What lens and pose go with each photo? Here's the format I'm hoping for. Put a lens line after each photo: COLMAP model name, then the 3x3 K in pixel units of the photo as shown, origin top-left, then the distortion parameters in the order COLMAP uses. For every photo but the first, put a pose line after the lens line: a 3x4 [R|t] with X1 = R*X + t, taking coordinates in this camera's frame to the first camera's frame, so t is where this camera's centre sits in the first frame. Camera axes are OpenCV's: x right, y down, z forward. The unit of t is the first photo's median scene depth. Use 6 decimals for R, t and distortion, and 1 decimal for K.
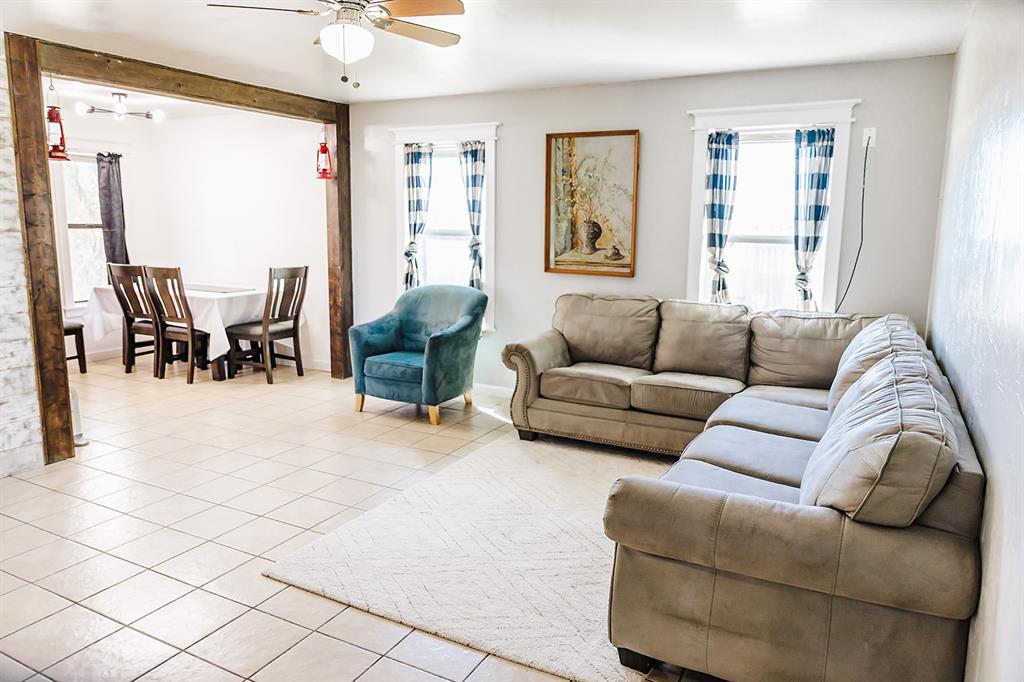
lens RADIAL K [[699.2, 0, 487.5], [0, 699.2, 347.6], [0, 0, 1]] dist [-0.032484, 0.005316]
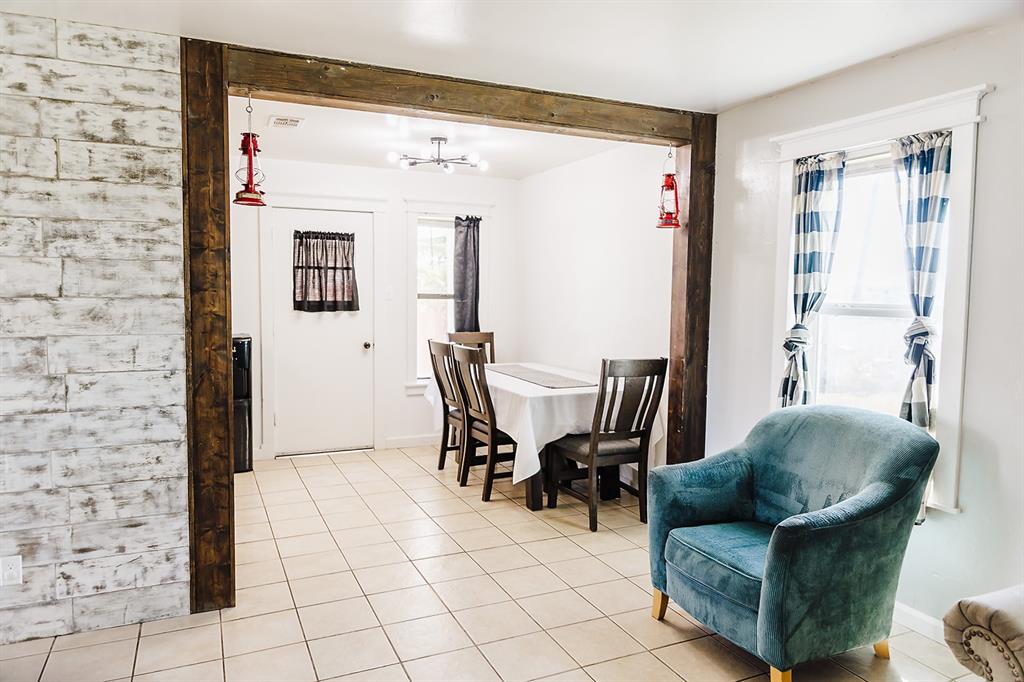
lens RADIAL K [[685.4, 0, 506.1], [0, 685.4, 344.0], [0, 0, 1]] dist [0.007145, -0.015048]
pose [[0.808217, 0.043409, -0.587283, 0.035530], [-0.108373, 0.991210, -0.075877, -0.077493], [0.578827, 0.124971, 0.805817, 0.471620]]
